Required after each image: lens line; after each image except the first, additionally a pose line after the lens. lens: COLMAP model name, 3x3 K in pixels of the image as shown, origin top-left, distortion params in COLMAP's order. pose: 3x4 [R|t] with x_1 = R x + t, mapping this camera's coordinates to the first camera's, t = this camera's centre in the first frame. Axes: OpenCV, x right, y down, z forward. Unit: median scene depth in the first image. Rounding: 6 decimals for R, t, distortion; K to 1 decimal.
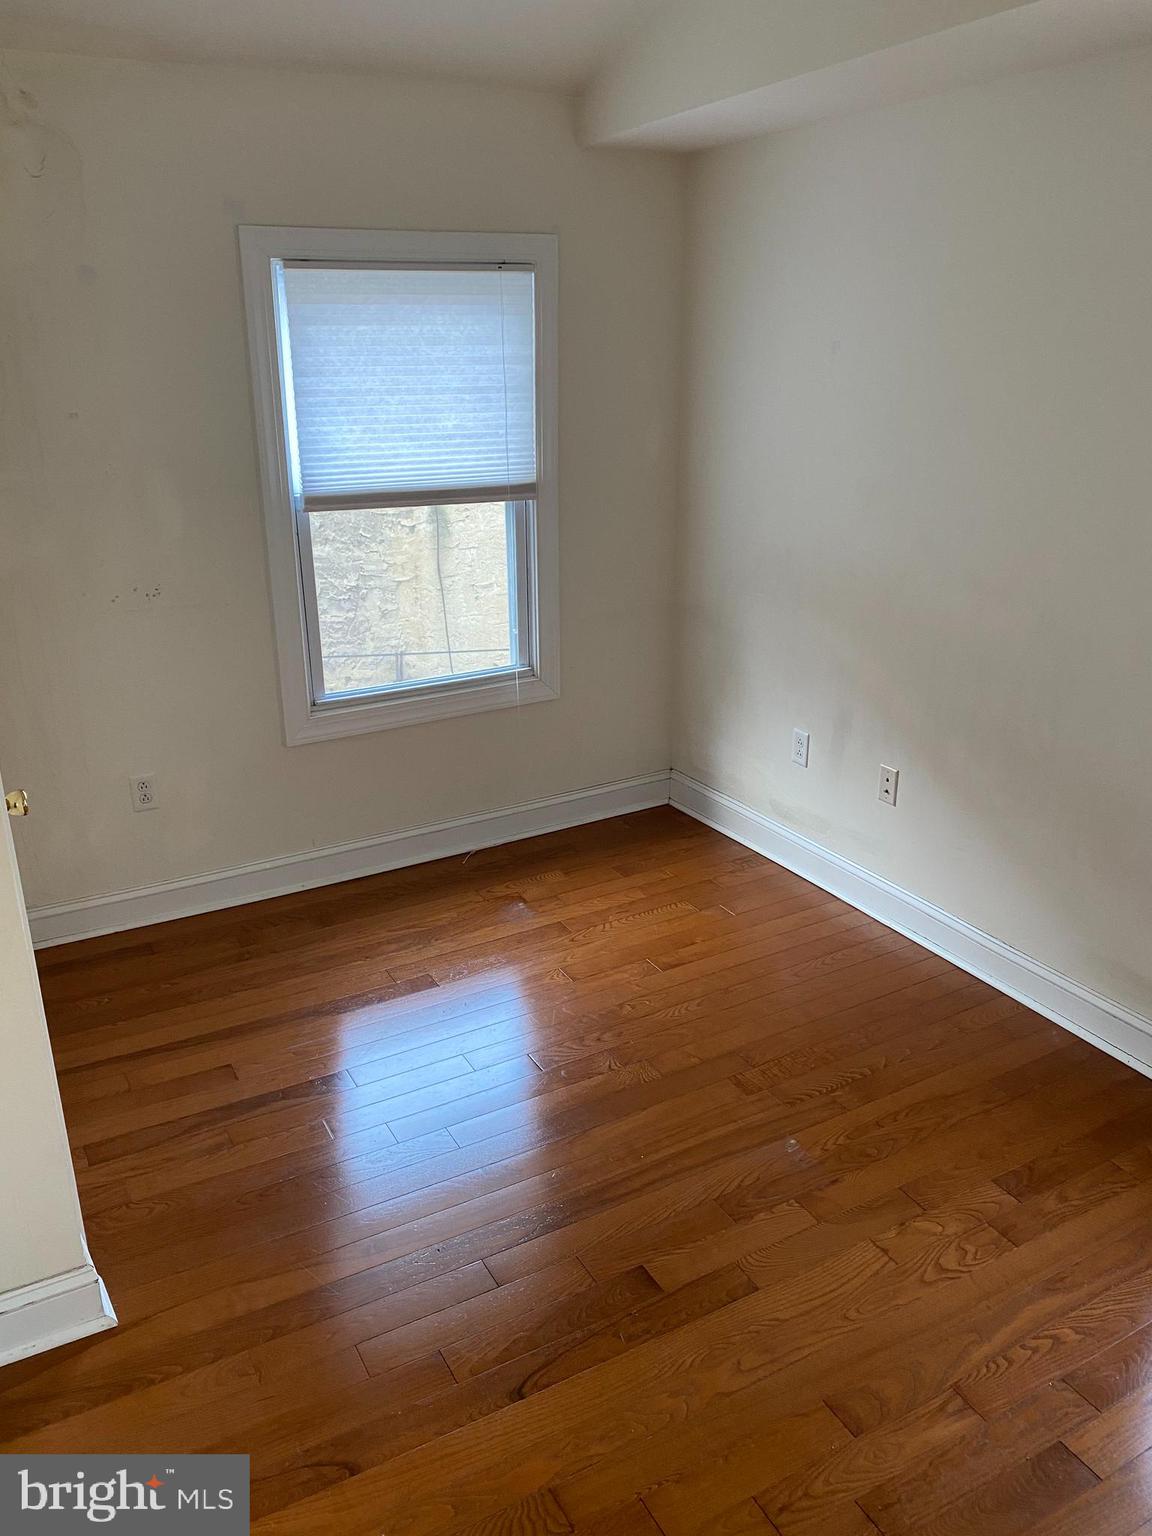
lens RADIAL K [[1171.7, 0, 560.0], [0, 1171.7, 768.0], [0, 0, 1]] dist [0.101706, -0.229599]
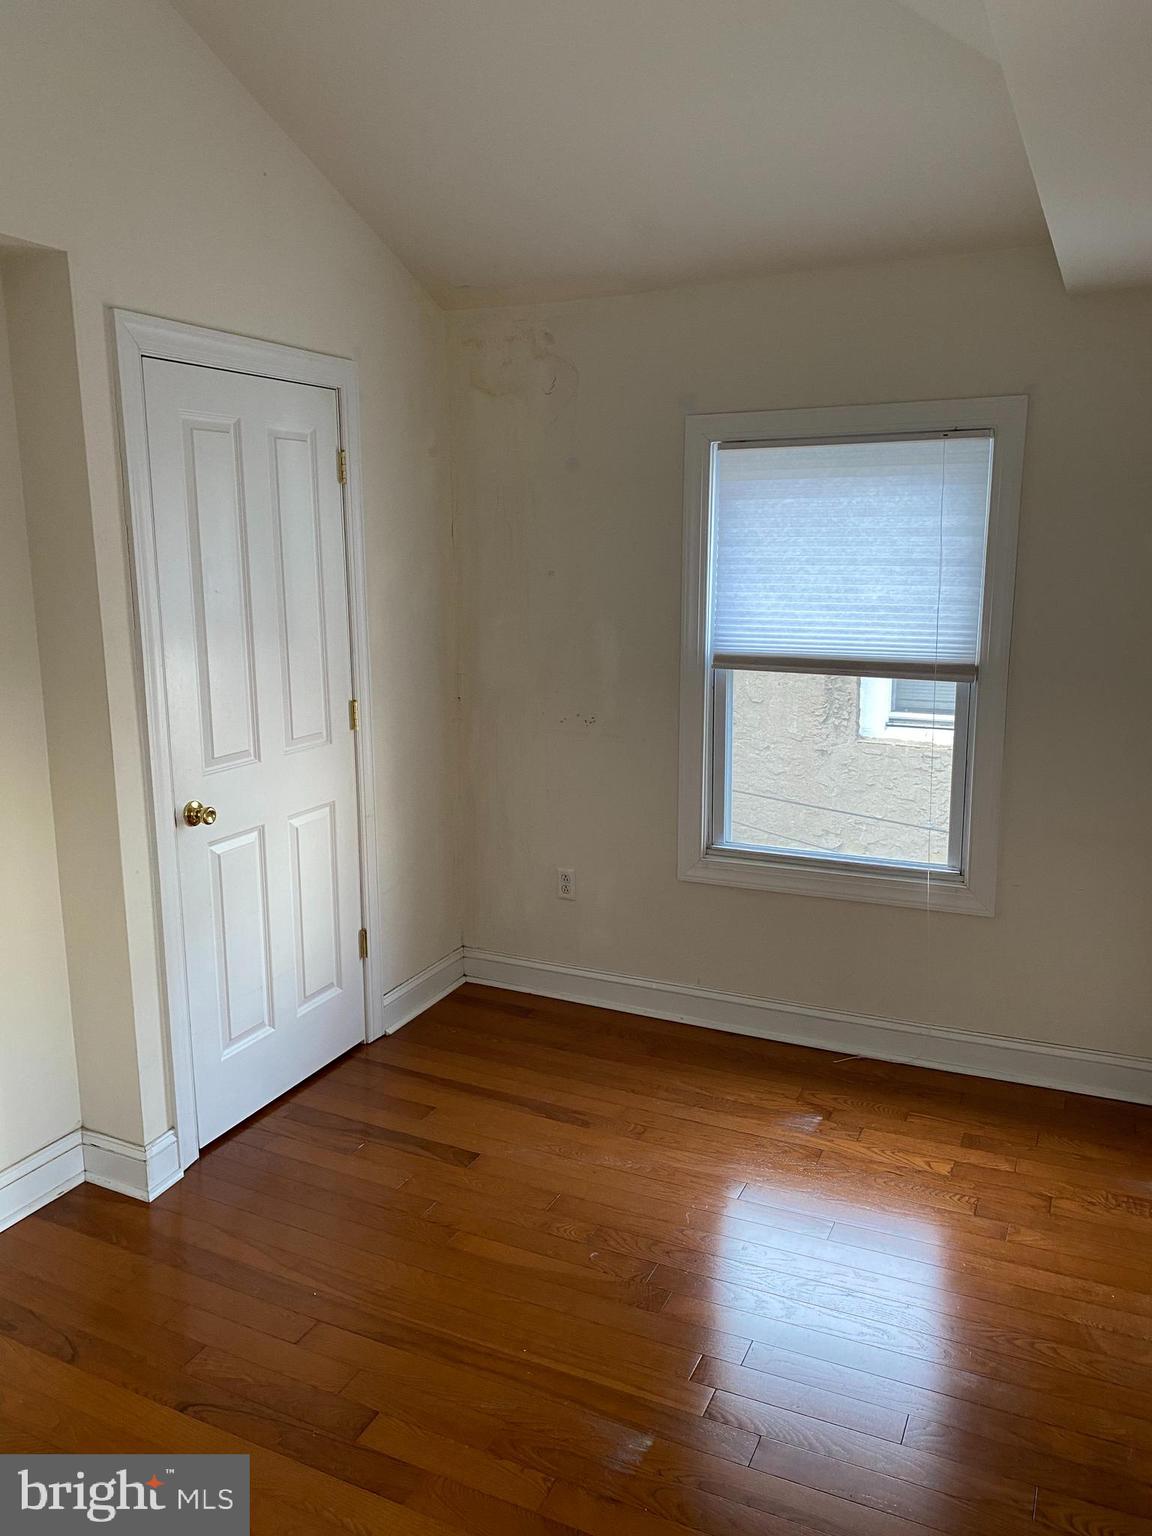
lens RADIAL K [[1171.7, 0, 560.0], [0, 1171.7, 768.0], [0, 0, 1]] dist [0.101706, -0.229599]
pose [[0.569883, 0.168310, -0.804304, 0.558976], [-0.273742, 0.961775, 0.007305, -0.096680], [0.774789, 0.216009, 0.594173, 0.272477]]
